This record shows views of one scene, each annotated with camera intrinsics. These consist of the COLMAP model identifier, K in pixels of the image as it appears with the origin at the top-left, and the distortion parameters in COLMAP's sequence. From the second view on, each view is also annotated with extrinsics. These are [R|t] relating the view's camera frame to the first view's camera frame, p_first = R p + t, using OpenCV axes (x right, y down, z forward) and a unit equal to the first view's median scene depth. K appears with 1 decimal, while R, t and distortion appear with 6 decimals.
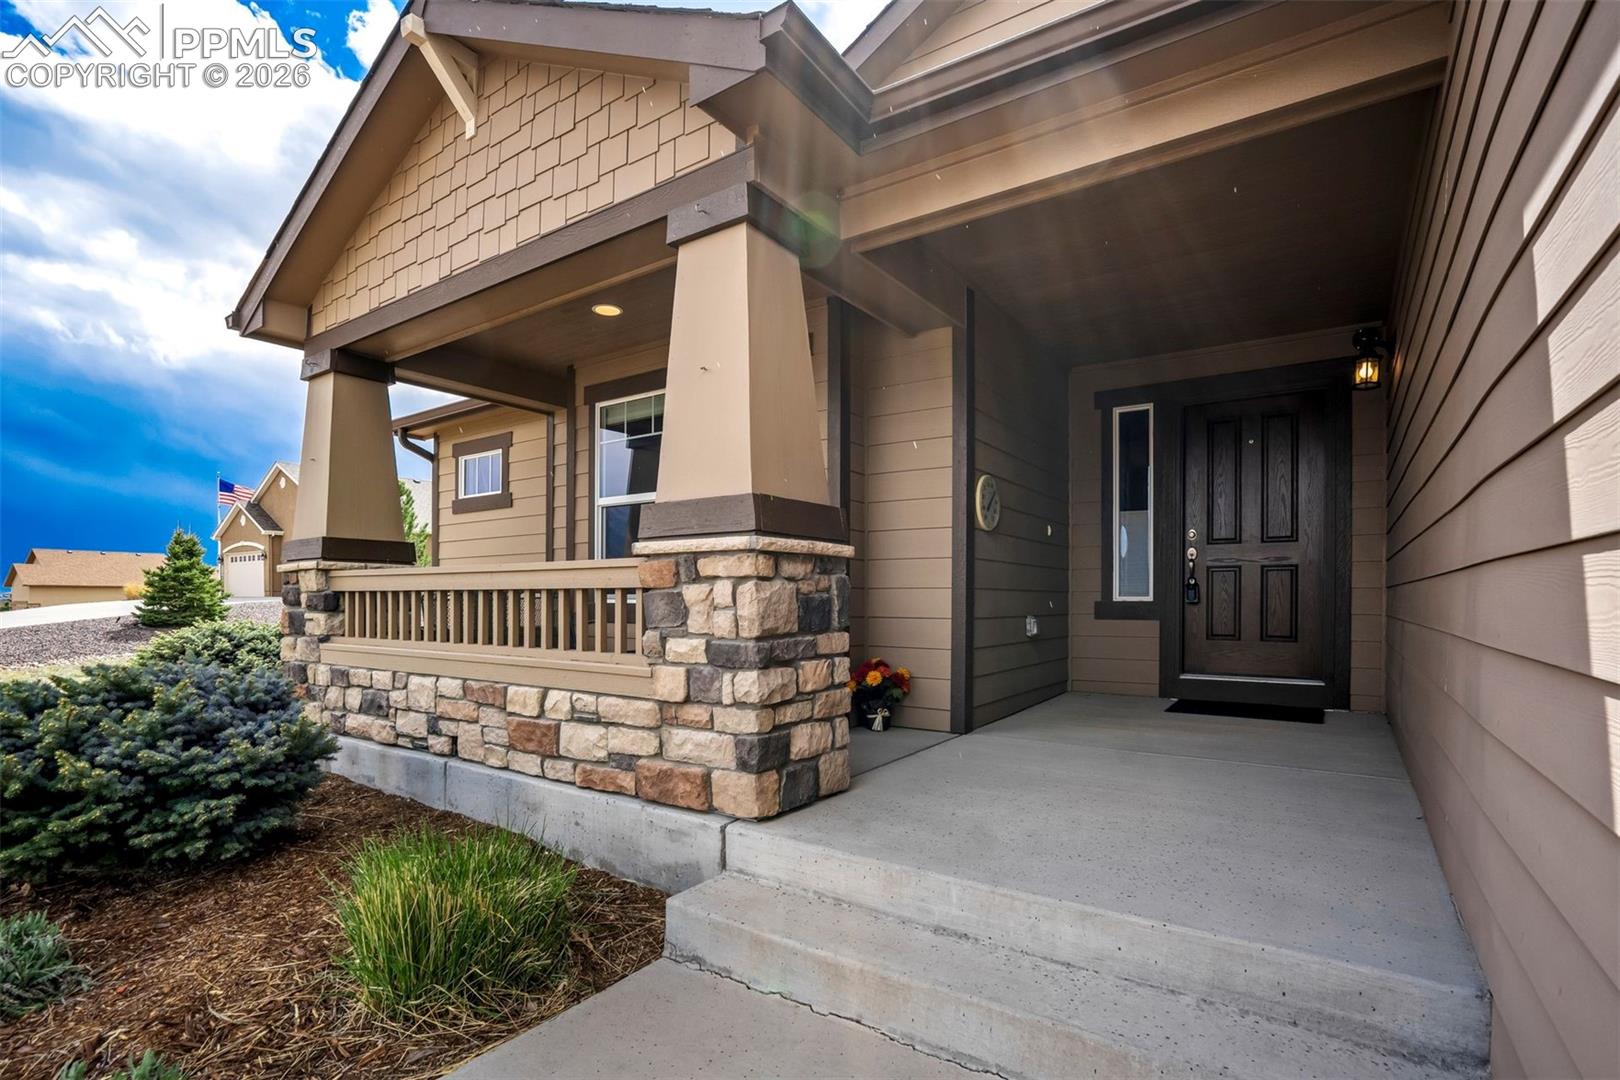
lens RADIAL K [[762.6, 0, 791.0], [0, 762.6, 603.0], [0, 0, 1]] dist [-0.033885, 0.010018]
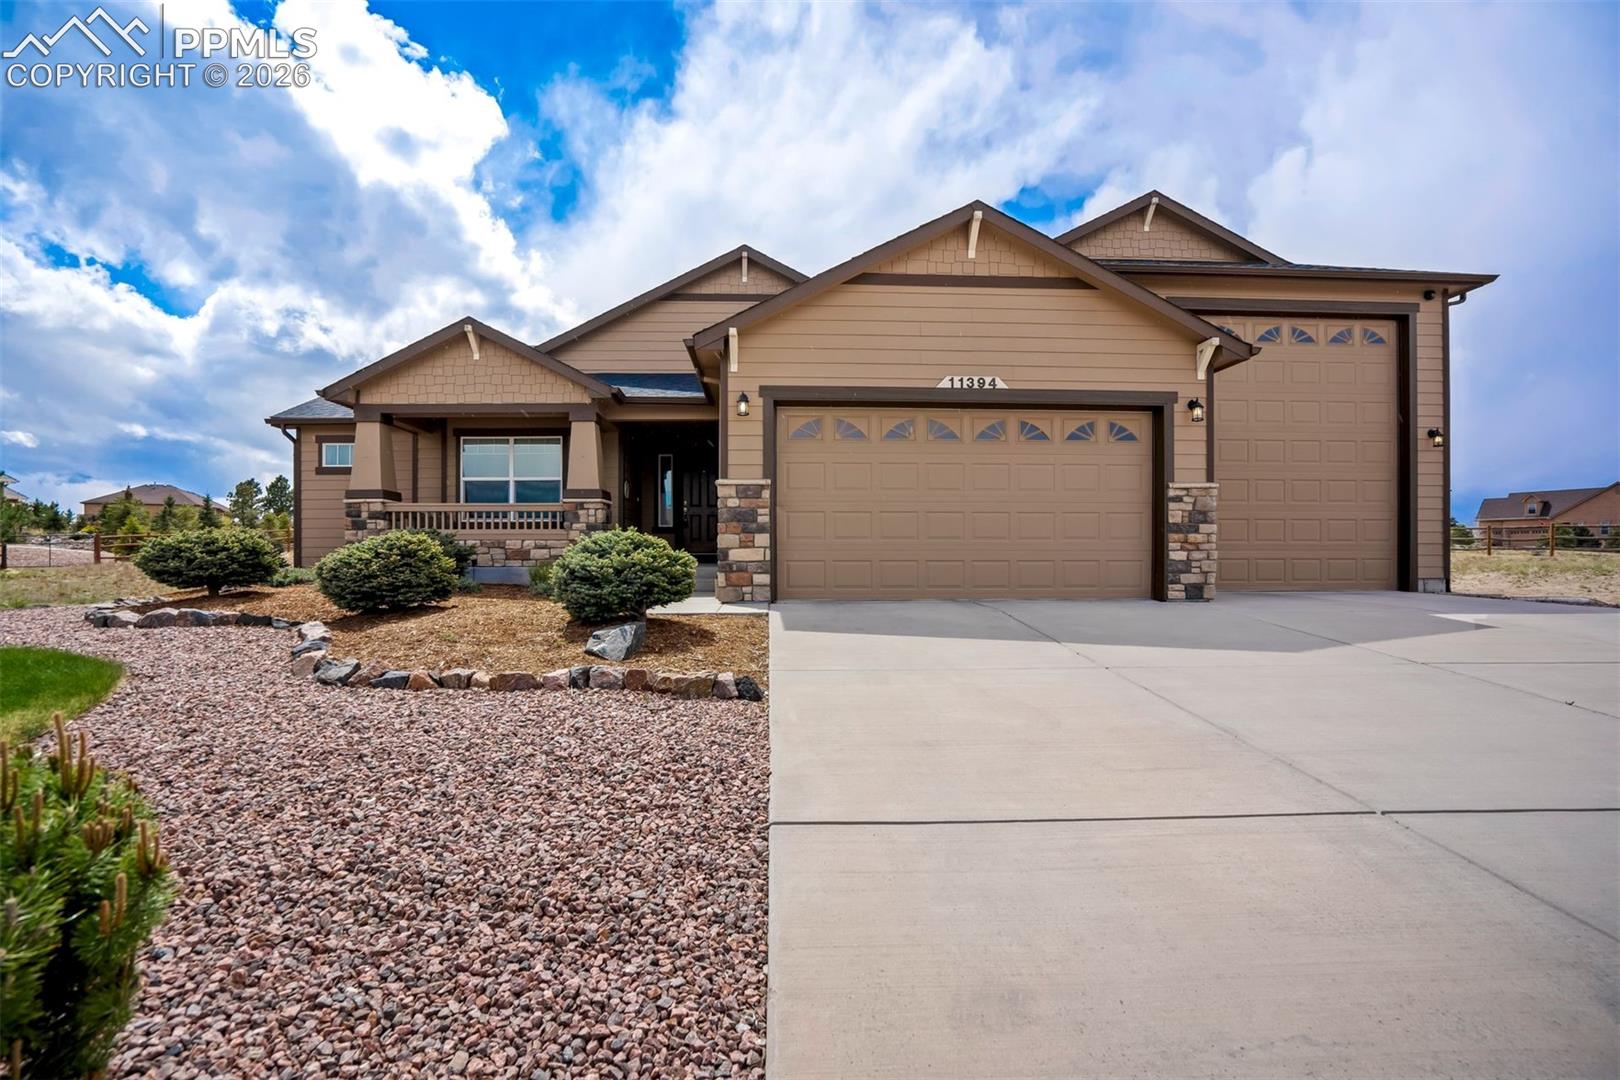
lens RADIAL K [[762.6, 0, 808.2], [0, 762.6, 551.3], [0, 0, 1]] dist [-0.033885, 0.010018]
pose [[0.780964, 0.003732, 0.624565, -1.328587], [0.009575, 0.999793, -0.017946, 0.216071], [-0.624502, 0.019995, 0.780767, -2.249430]]
